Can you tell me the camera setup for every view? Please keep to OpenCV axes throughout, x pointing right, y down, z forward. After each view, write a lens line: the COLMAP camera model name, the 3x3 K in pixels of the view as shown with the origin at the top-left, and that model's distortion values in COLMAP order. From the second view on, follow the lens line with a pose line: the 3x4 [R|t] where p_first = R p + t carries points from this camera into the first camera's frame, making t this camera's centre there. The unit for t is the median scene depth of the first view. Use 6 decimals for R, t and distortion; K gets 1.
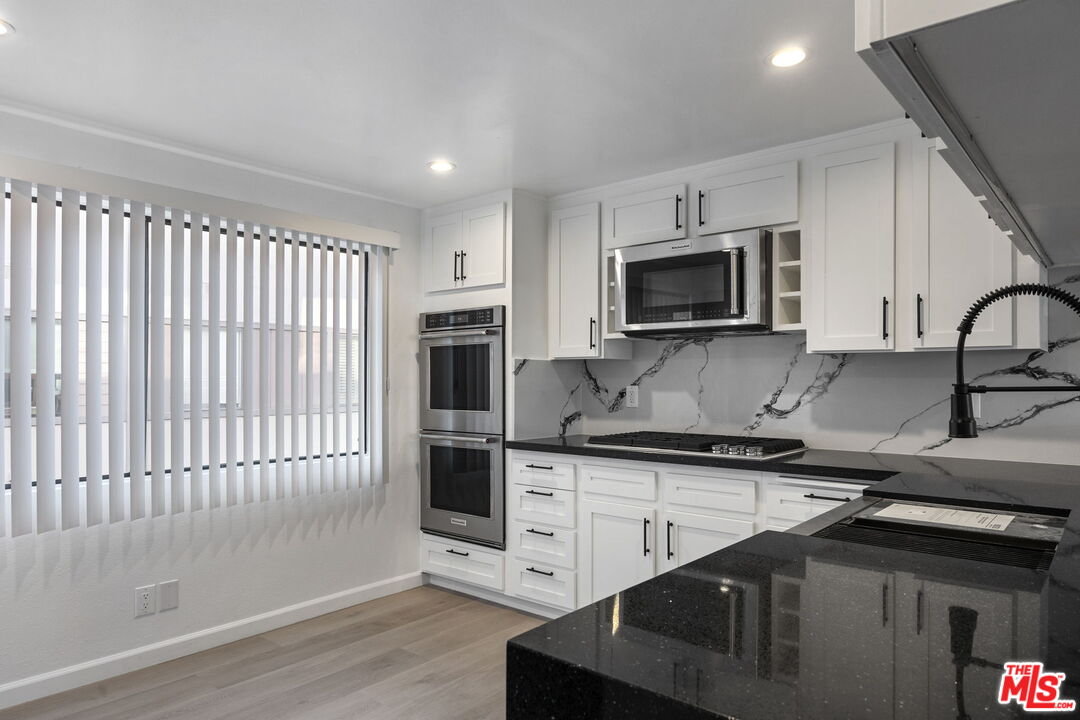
lens RADIAL K [[688.5, 0, 534.7], [0, 688.5, 374.7], [0, 0, 1]] dist [-0.008217, -0.001339]
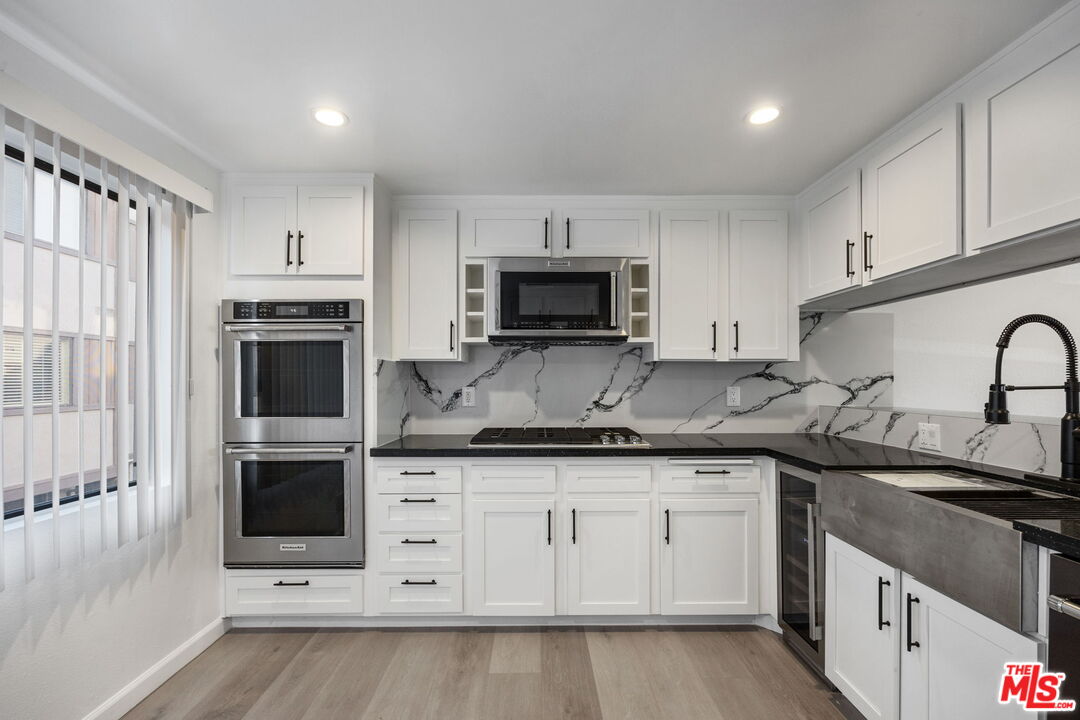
lens RADIAL K [[487.6, 0, 558.4], [0, 487.6, 377.0], [0, 0, 1]] dist [-0.018723, 0.001977]
pose [[0.745628, 0.003531, 0.666353, -0.279156], [-0.004050, 0.999992, -0.000767, 0.000774], [-0.666350, -0.002126, 0.745636, 0.348703]]
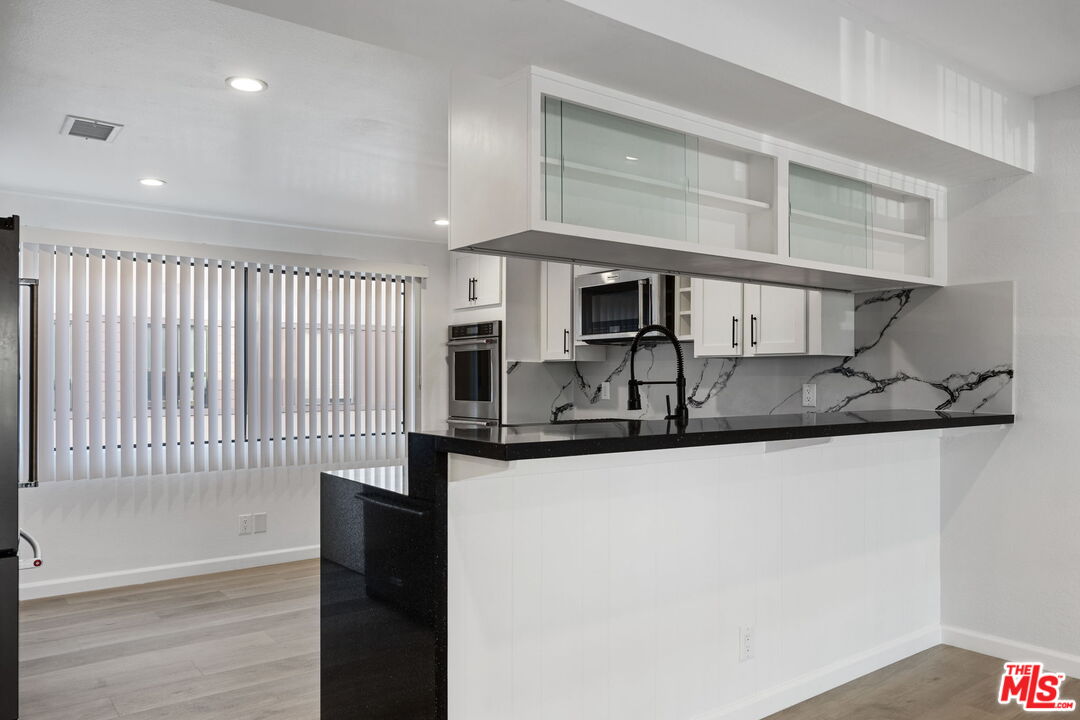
lens RADIAL K [[764.2, 0, 542.6], [0, 764.2, 372.4], [0, 0, 1]] dist [-0.020803, 0.006567]
pose [[0.979844, -0.001964, -0.199756, 0.322792], [0.002306, 0.999996, 0.001484, -0.004211], [0.199752, -0.001915, 0.979845, -0.402713]]
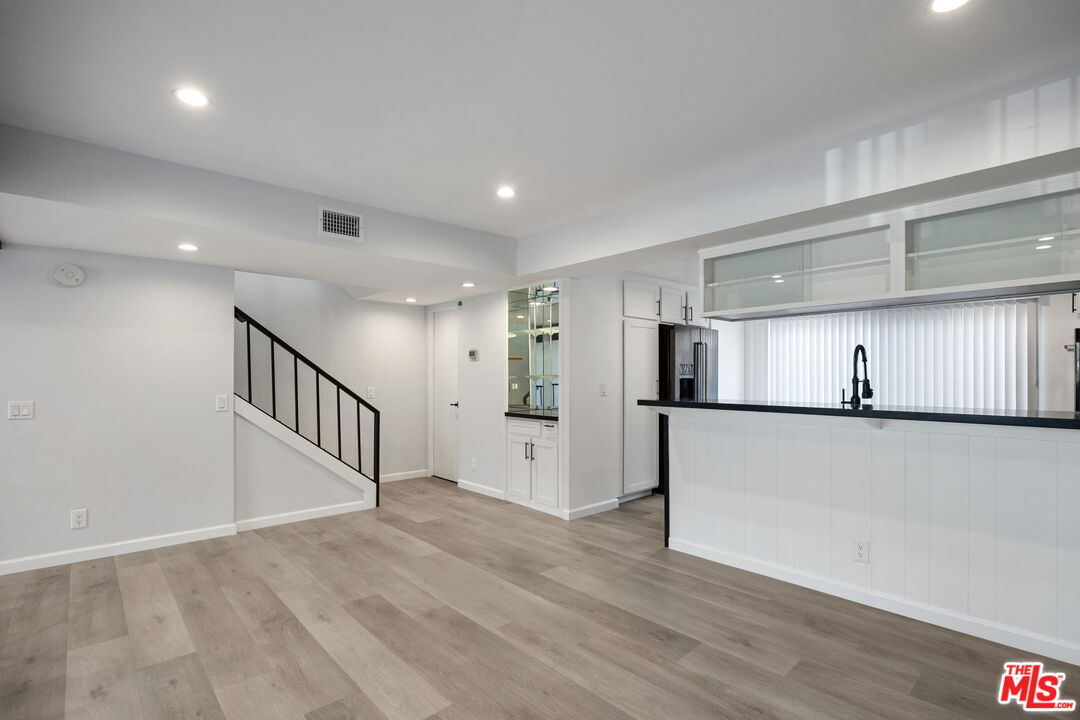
lens RADIAL K [[509.3, 0, 543.0], [0, 509.3, 376.6], [0, 0, 1]] dist [-0.013331, 0.000594]
pose [[-0.109525, -0.003583, -0.993978, 1.165470], [0.007233, 0.999964, -0.004402, 0.000078], [0.993958, -0.007672, -0.109495, -0.025304]]
